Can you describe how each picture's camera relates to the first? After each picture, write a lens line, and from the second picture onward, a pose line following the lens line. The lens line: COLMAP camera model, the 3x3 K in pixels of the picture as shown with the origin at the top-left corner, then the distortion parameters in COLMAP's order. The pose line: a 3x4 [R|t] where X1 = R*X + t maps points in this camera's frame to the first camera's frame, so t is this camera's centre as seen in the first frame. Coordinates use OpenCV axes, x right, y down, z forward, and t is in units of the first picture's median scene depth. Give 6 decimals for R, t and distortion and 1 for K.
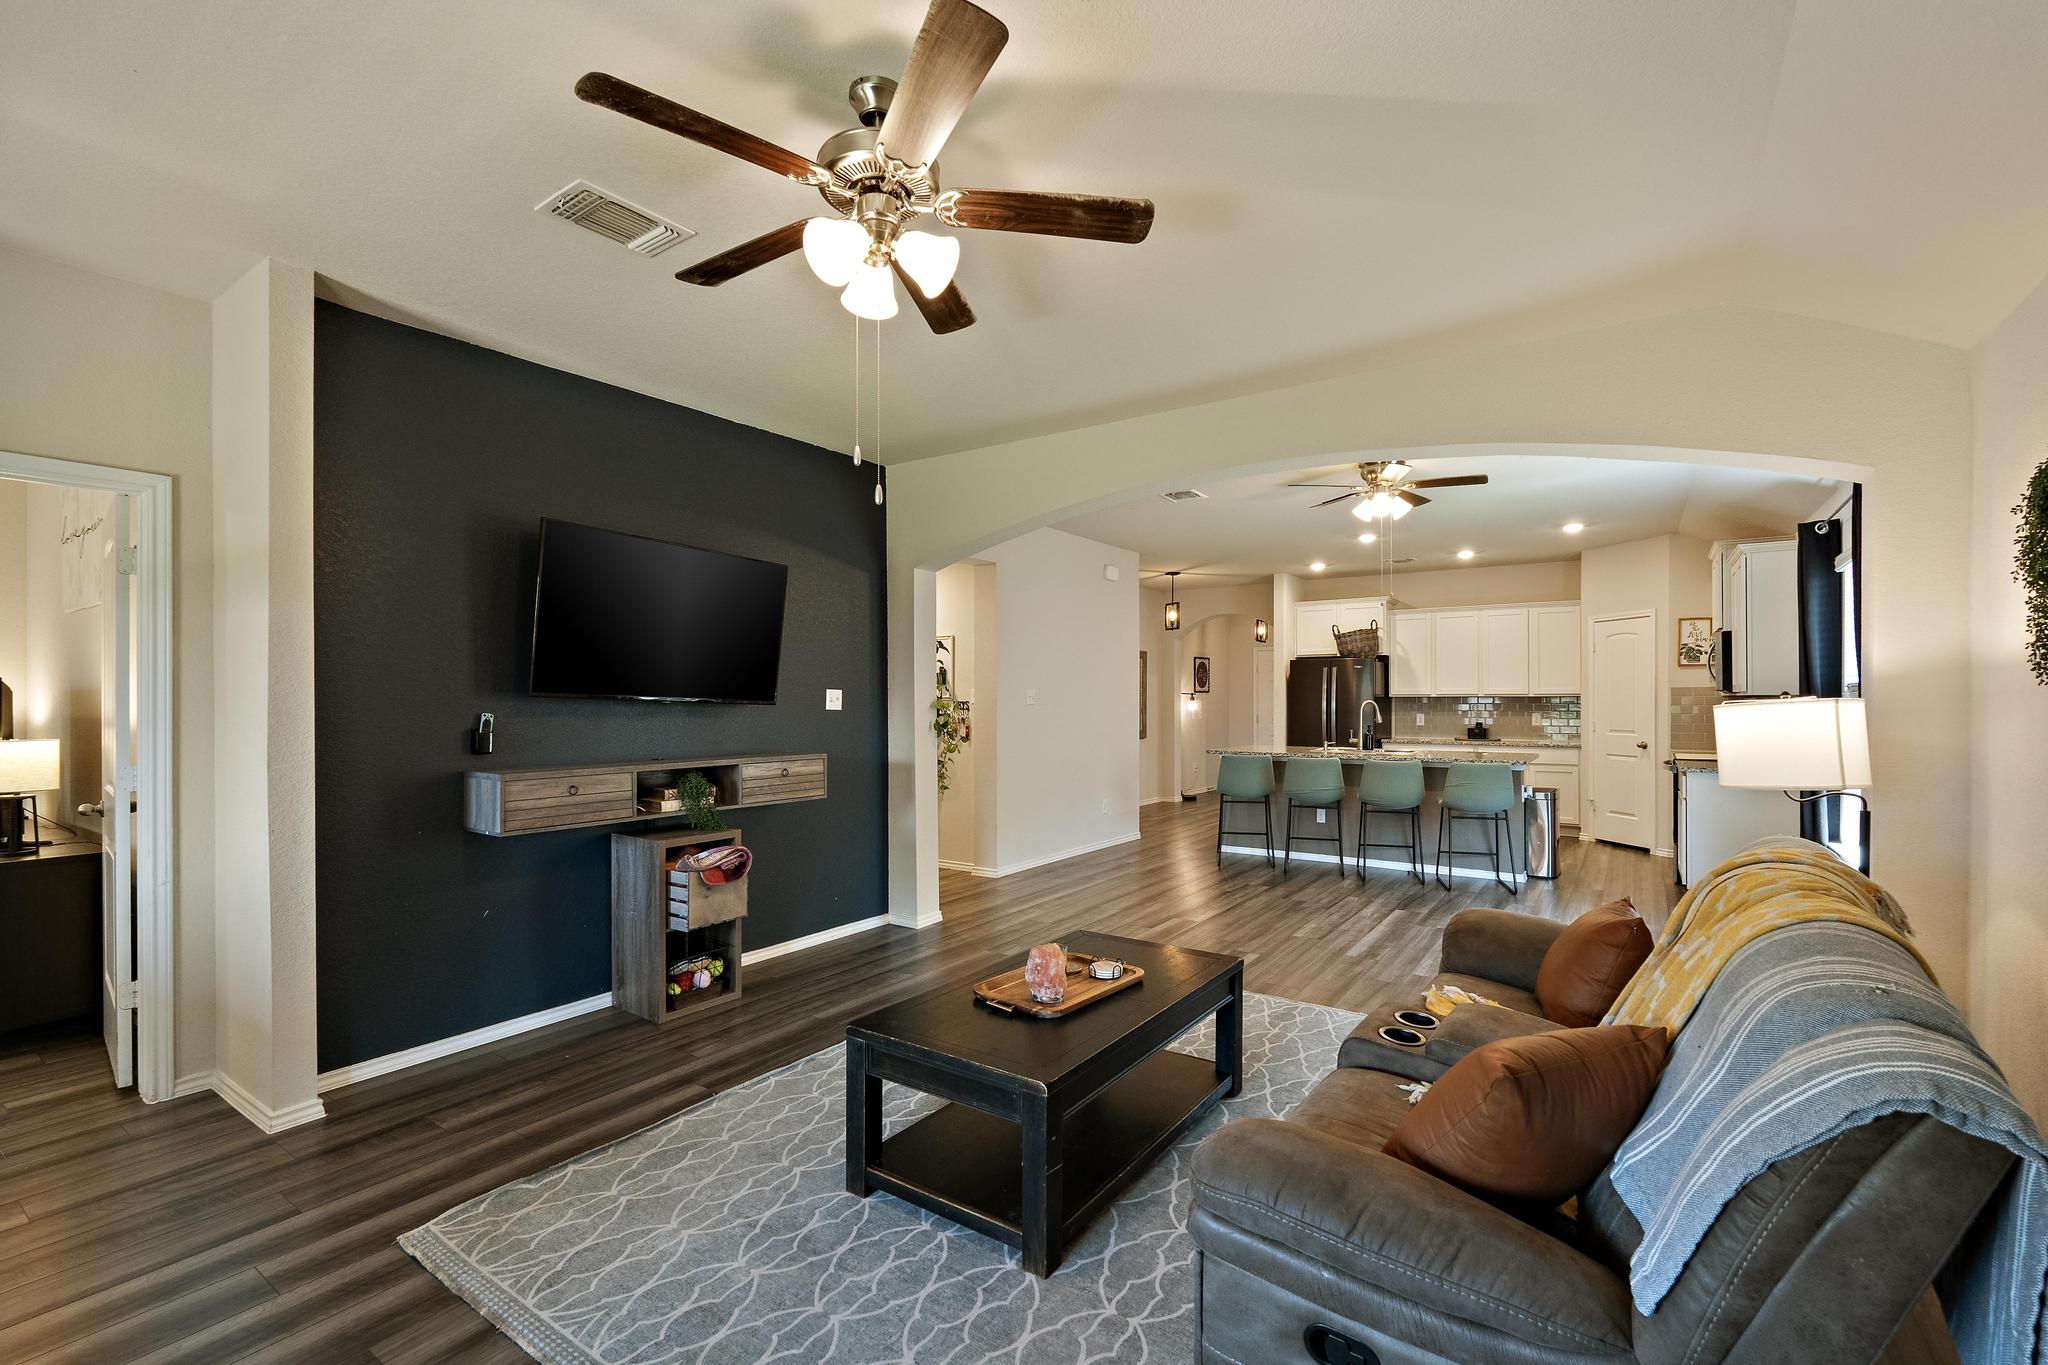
lens RADIAL K [[895.5, 0, 1025.5], [0, 895.5, 695.7], [0, 0, 1]] dist [-0.004682, 0.000534]
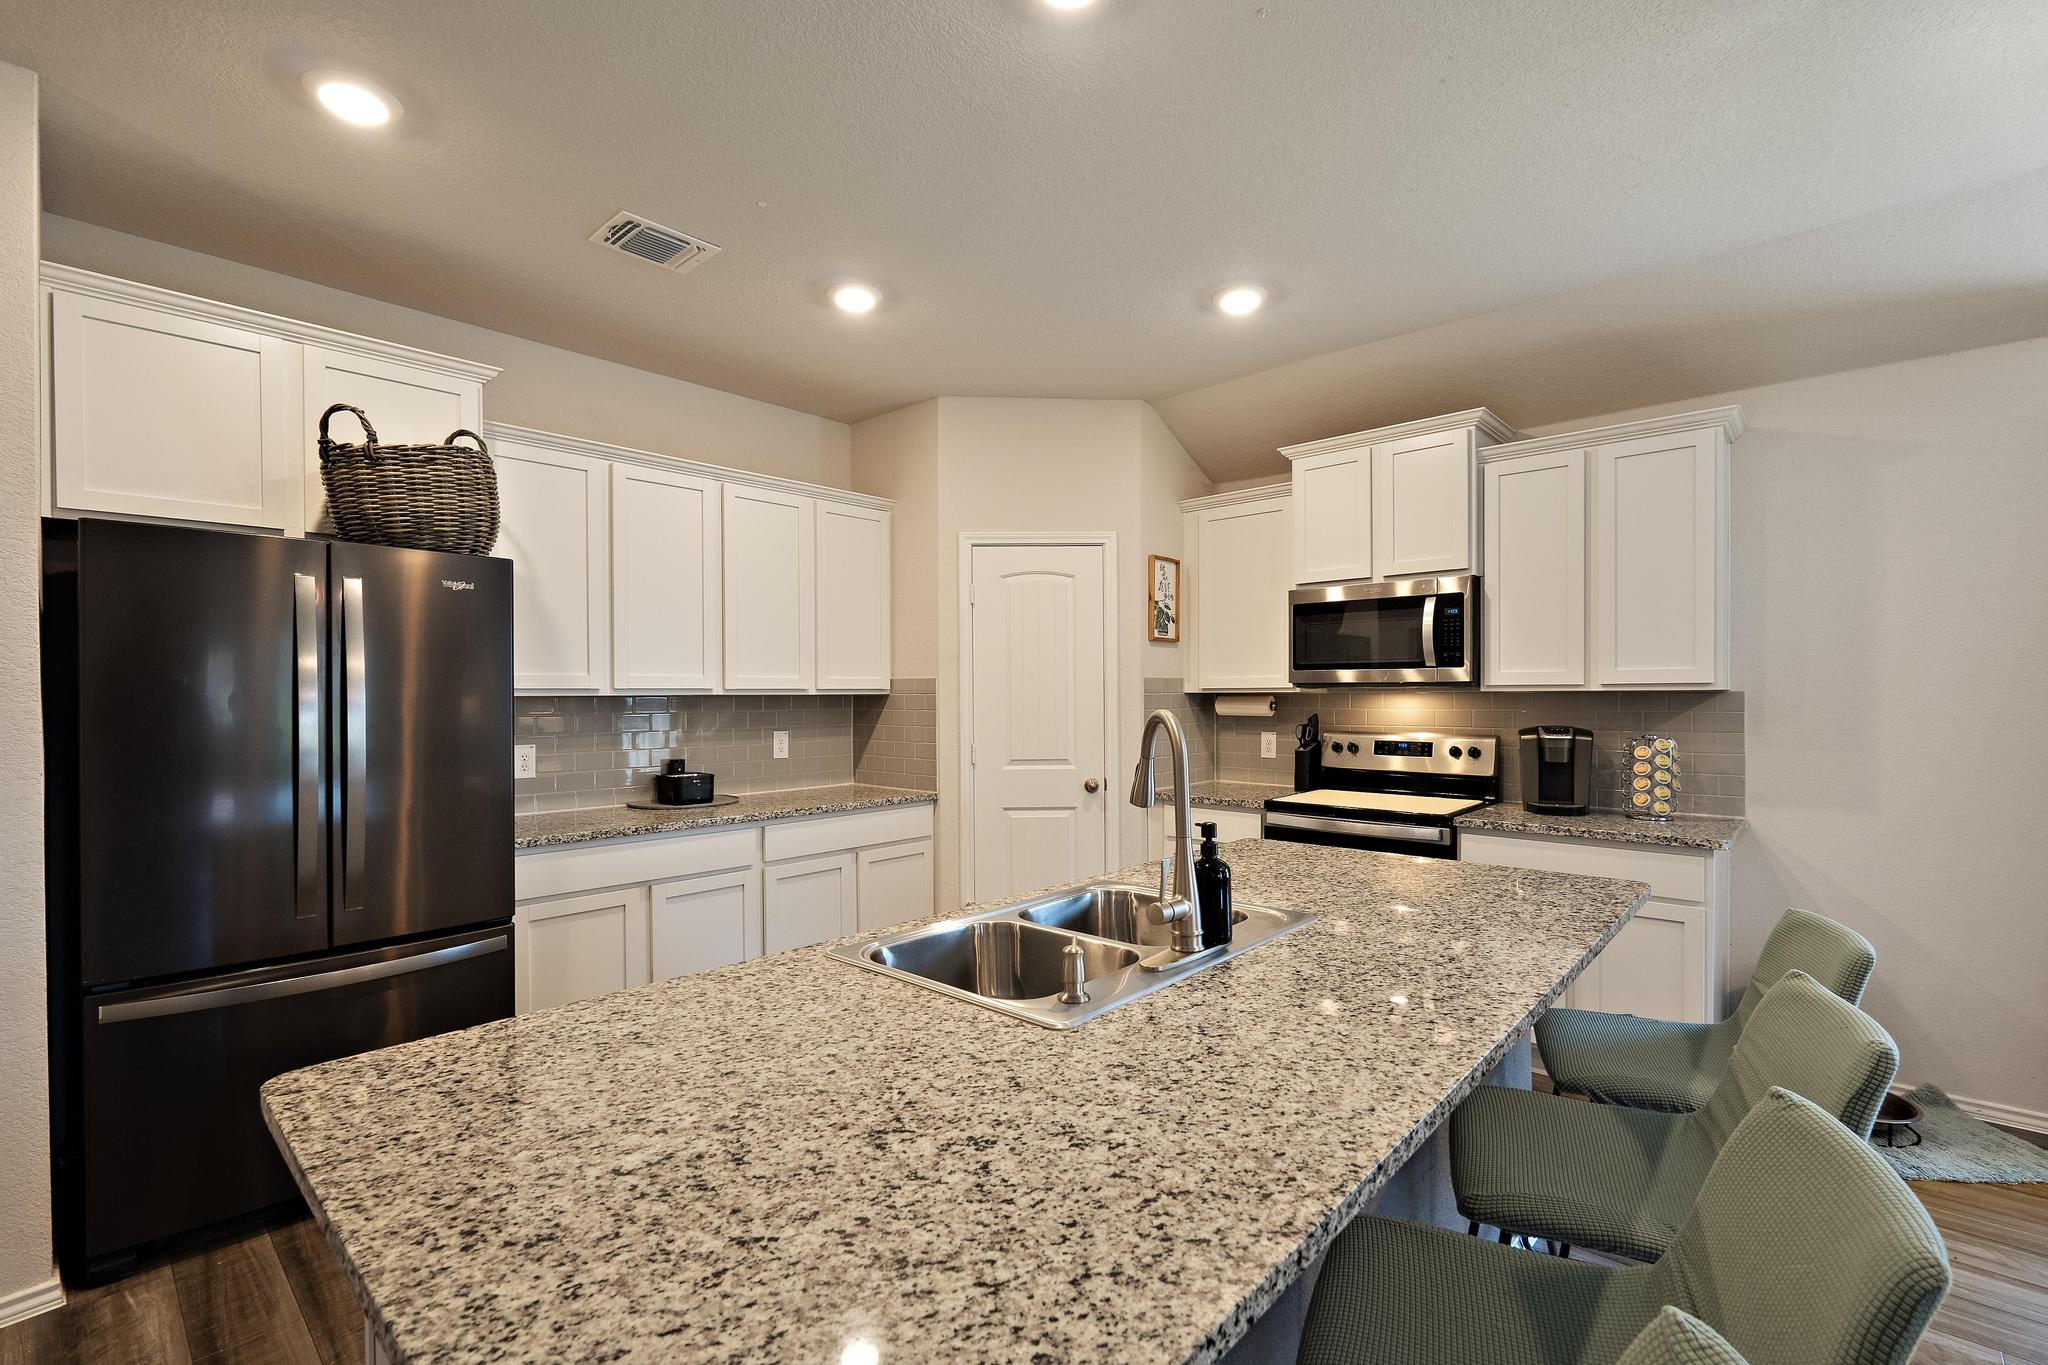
lens RADIAL K [[895.5, 0, 1027.0], [0, 895.5, 699.8], [0, 0, 1]] dist [-0.004682, 0.000534]
pose [[0.137756, -0.004738, 0.990455, 0.158656], [0.001752, 0.999988, 0.004540, 0.001633], [-0.990465, 0.001110, 0.137762, 0.970708]]
